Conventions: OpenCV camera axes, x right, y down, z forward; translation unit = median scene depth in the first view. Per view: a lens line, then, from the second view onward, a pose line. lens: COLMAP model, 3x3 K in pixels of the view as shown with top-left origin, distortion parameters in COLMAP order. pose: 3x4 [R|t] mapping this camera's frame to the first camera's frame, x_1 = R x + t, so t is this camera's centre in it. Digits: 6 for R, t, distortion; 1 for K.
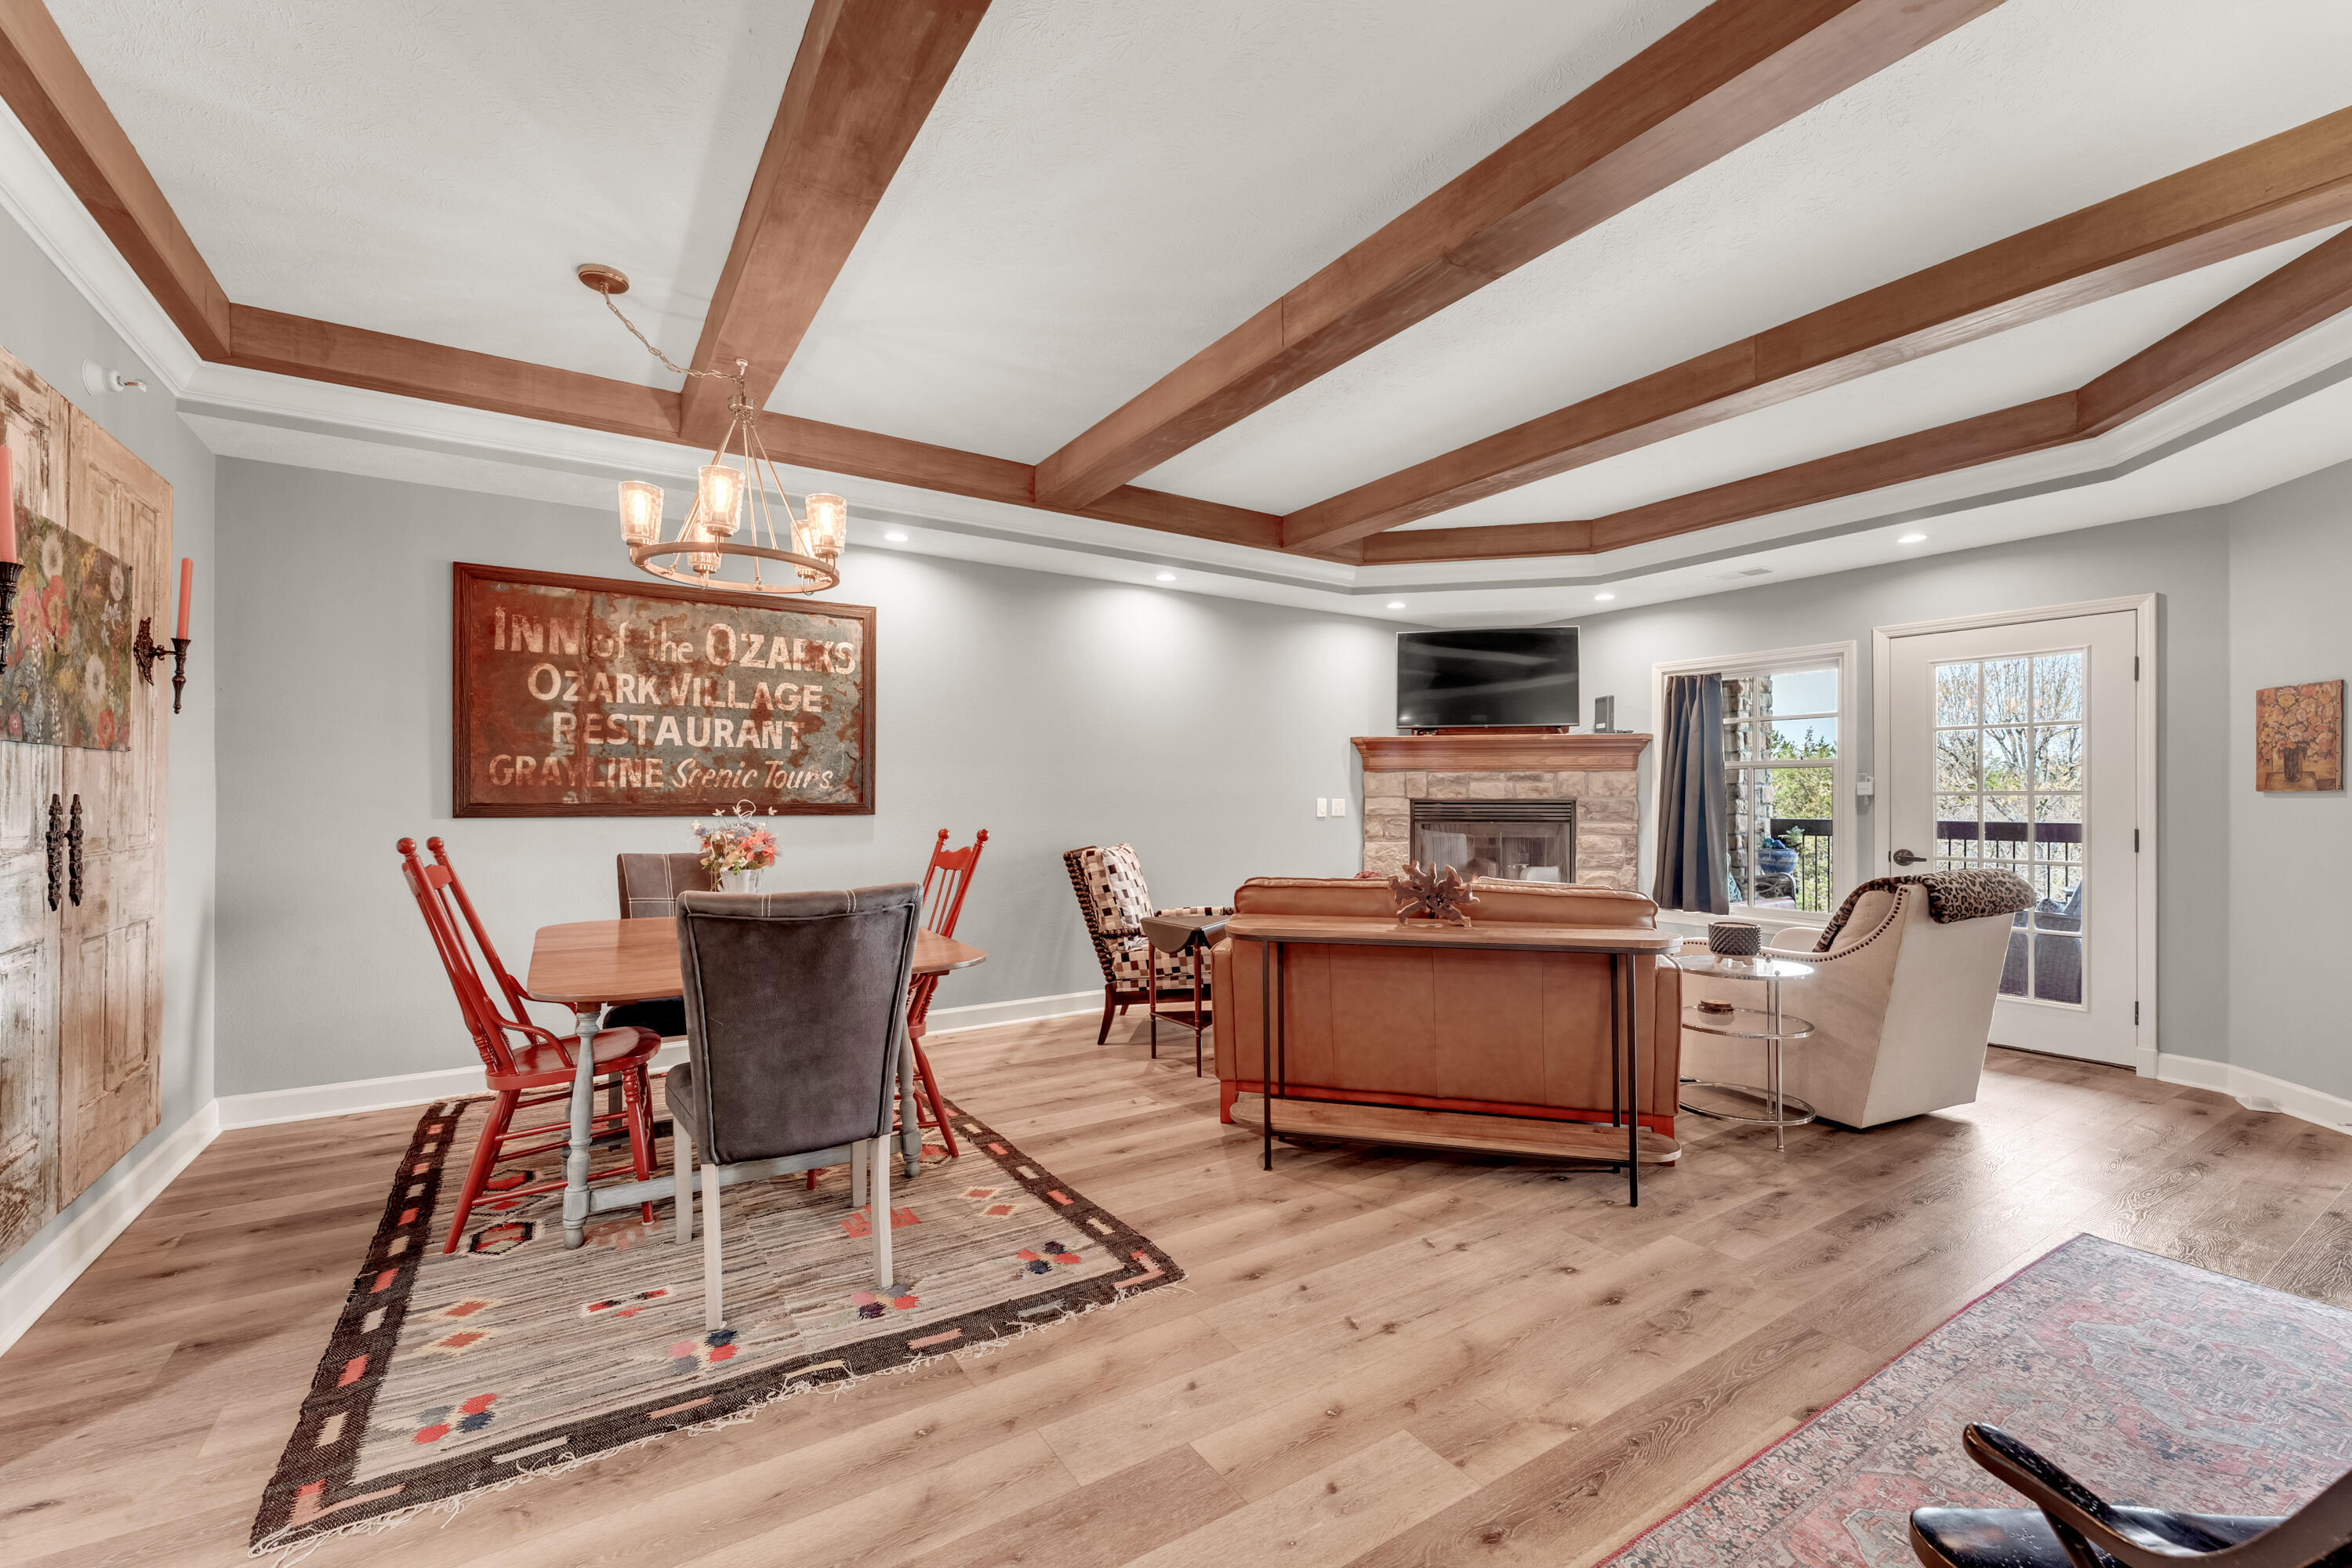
lens RADIAL K [[931.9, 0, 1152.8], [0, 931.9, 789.5], [0, 0, 1]] dist [-0.002188, -0.000348]
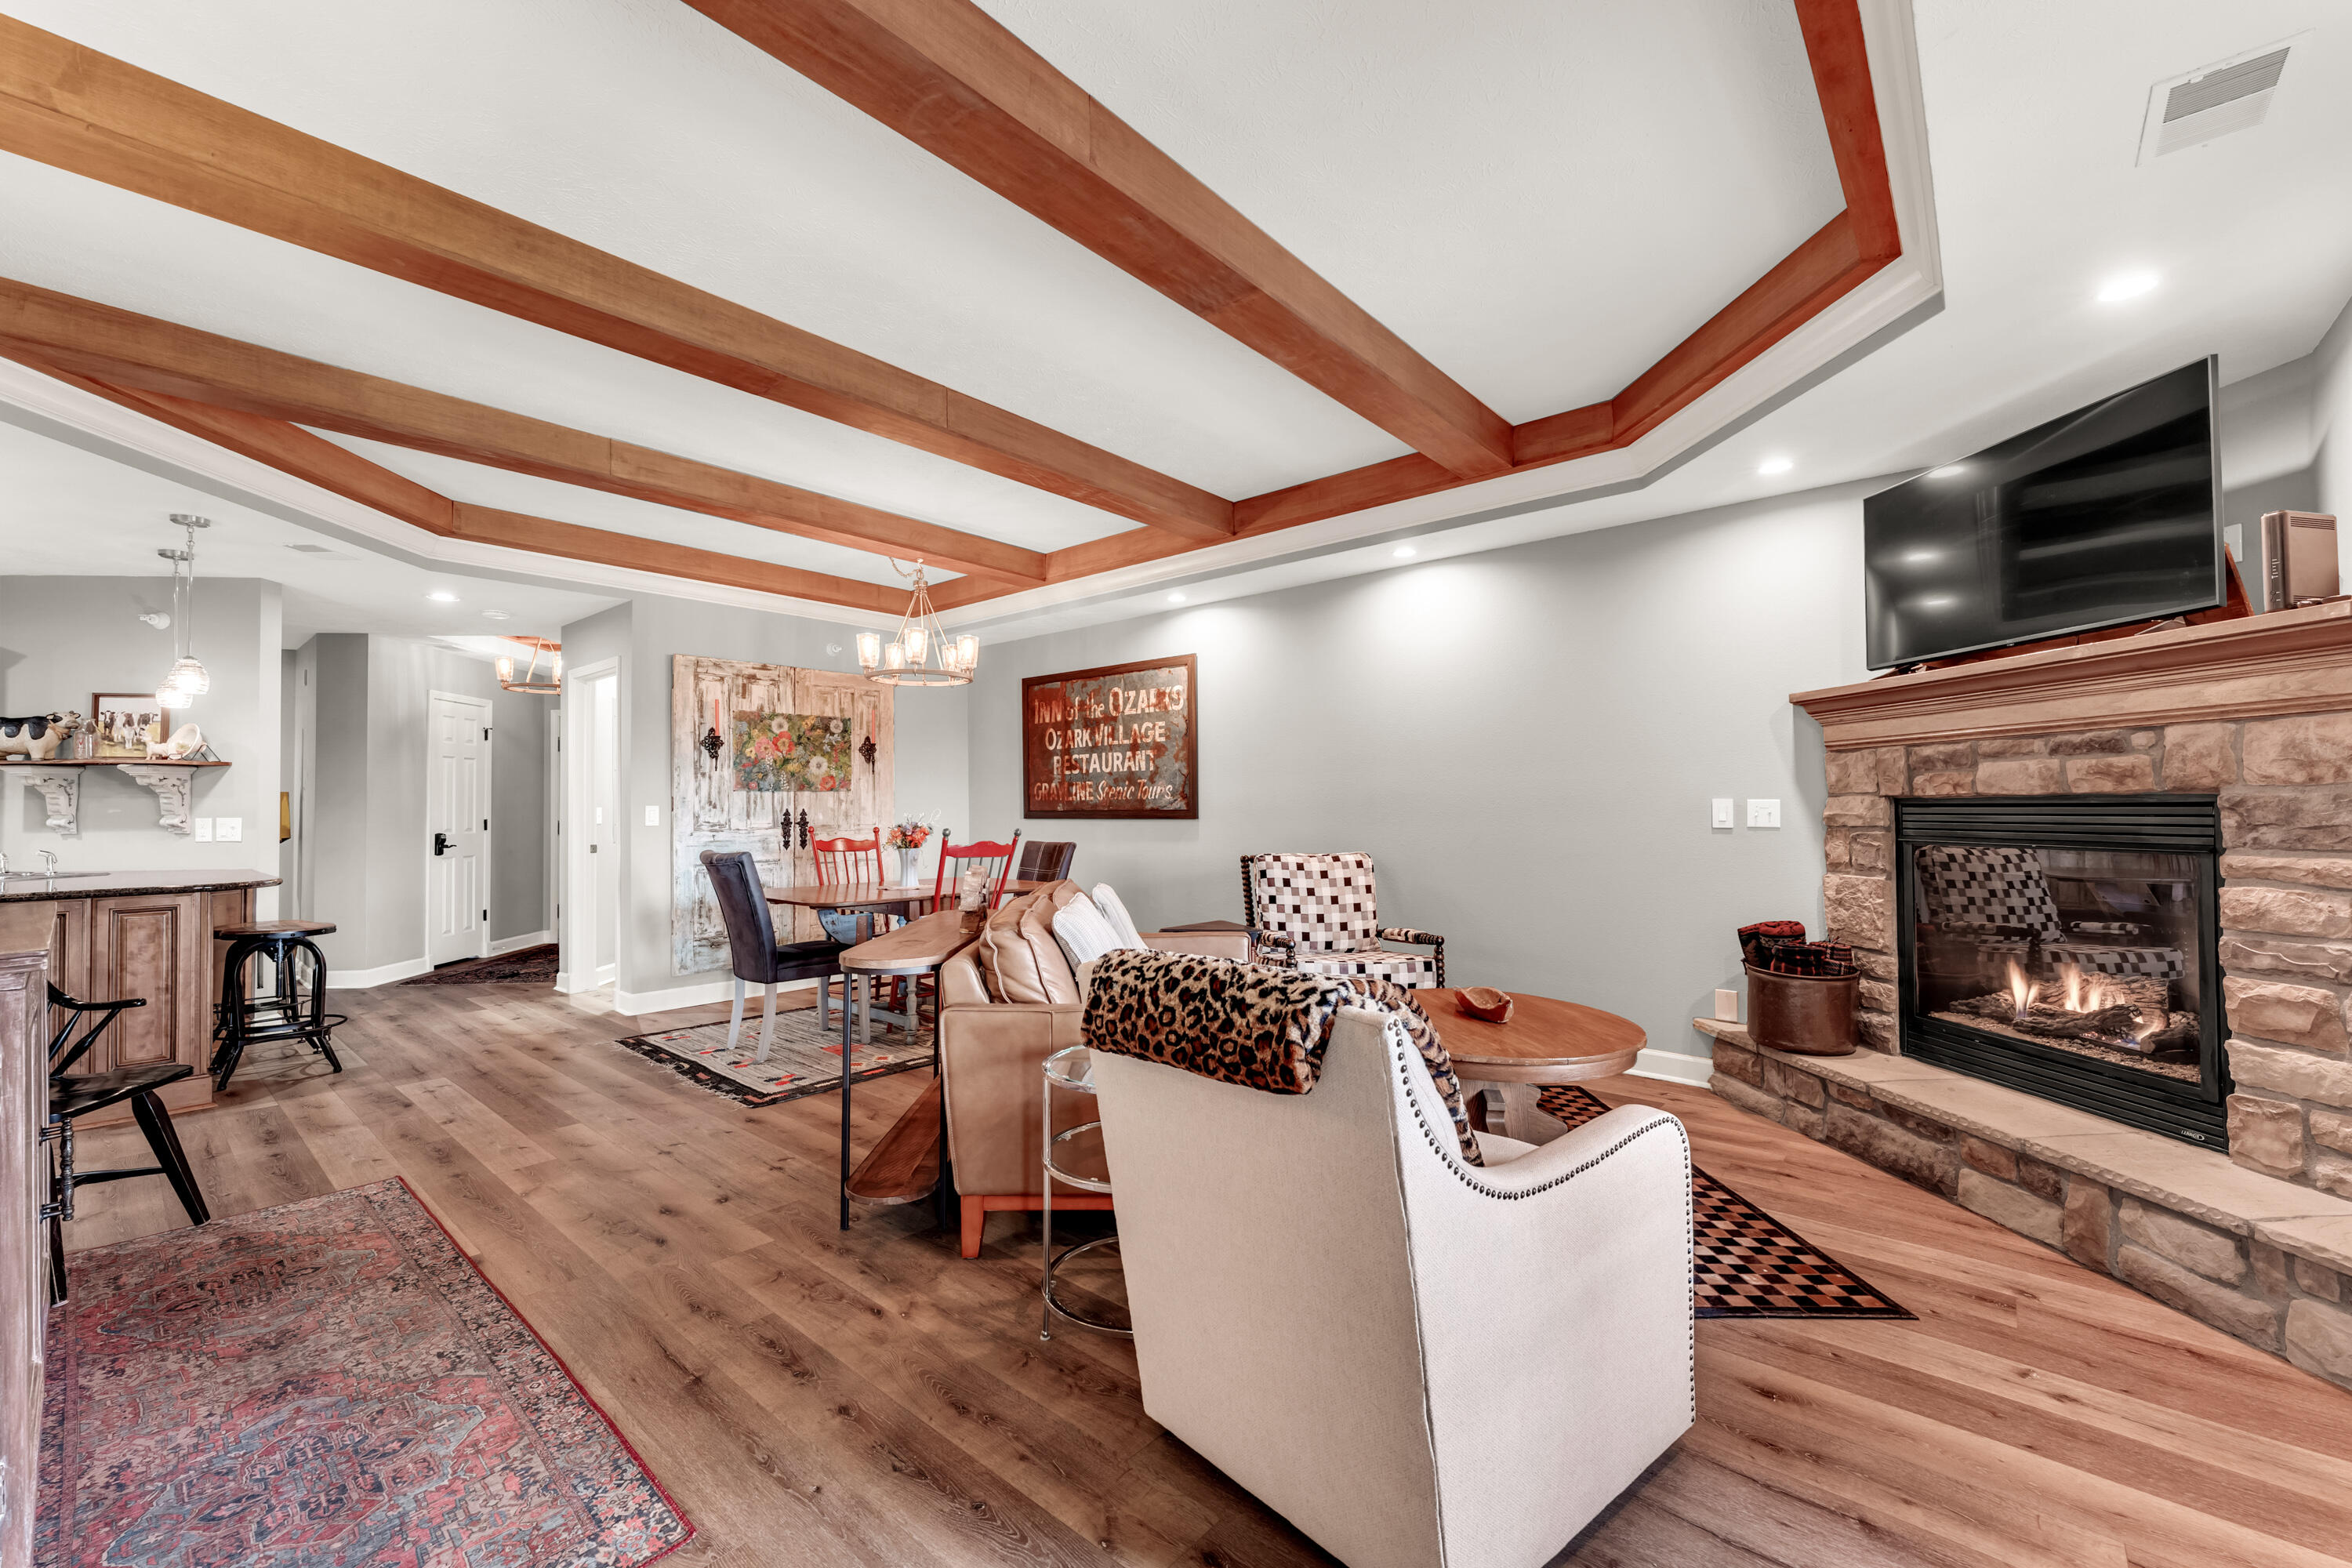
lens RADIAL K [[931.9, 0, 1185.1], [0, 931.9, 788.3], [0, 0, 1]] dist [-0.002188, -0.000348]
pose [[0.322528, -0.024430, -0.946245, 0.909595], [0.019092, 0.999631, -0.019301, 0.010248], [0.946367, -0.011840, 0.322876, 0.601312]]
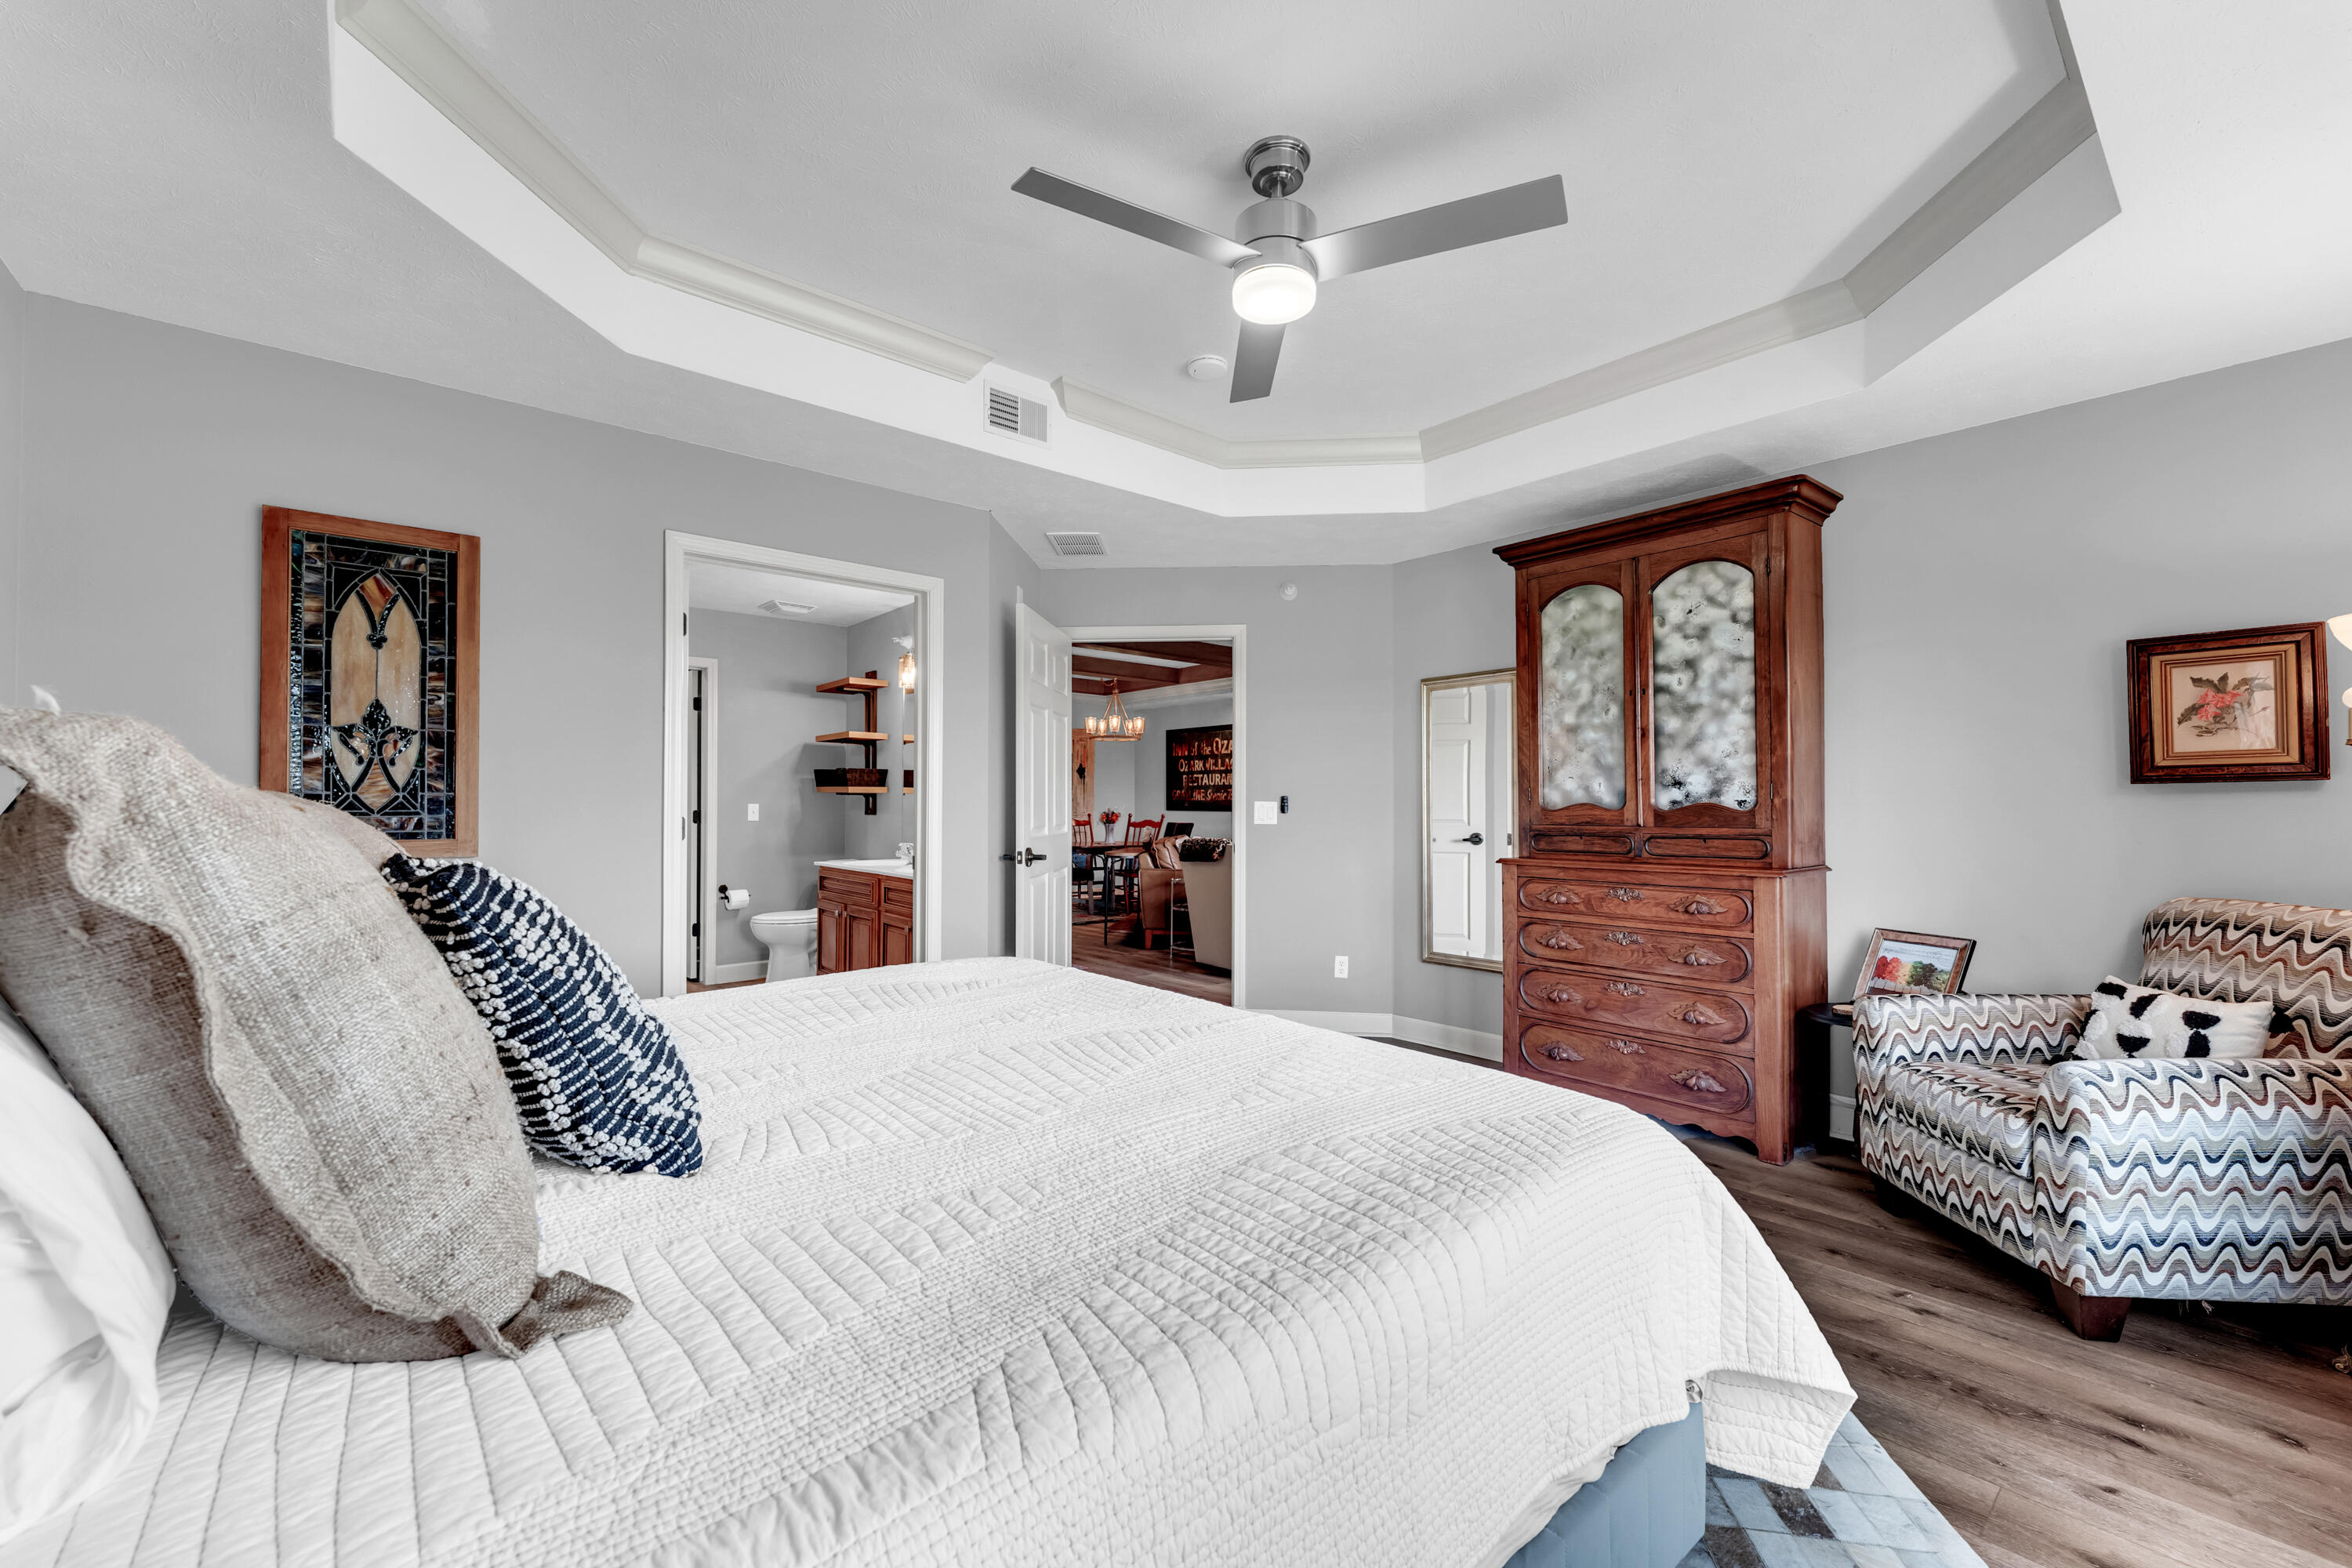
lens RADIAL K [[931.9, 0, 1193.2], [0, 931.9, 798.4], [0, 0, 1]] dist [-0.002188, -0.000348]
pose [[0.176684, -0.003659, -0.984261, 2.127249], [0.020685, 0.999786, -0.000004, -0.004043], [0.984050, -0.020358, 0.176722, 0.427215]]
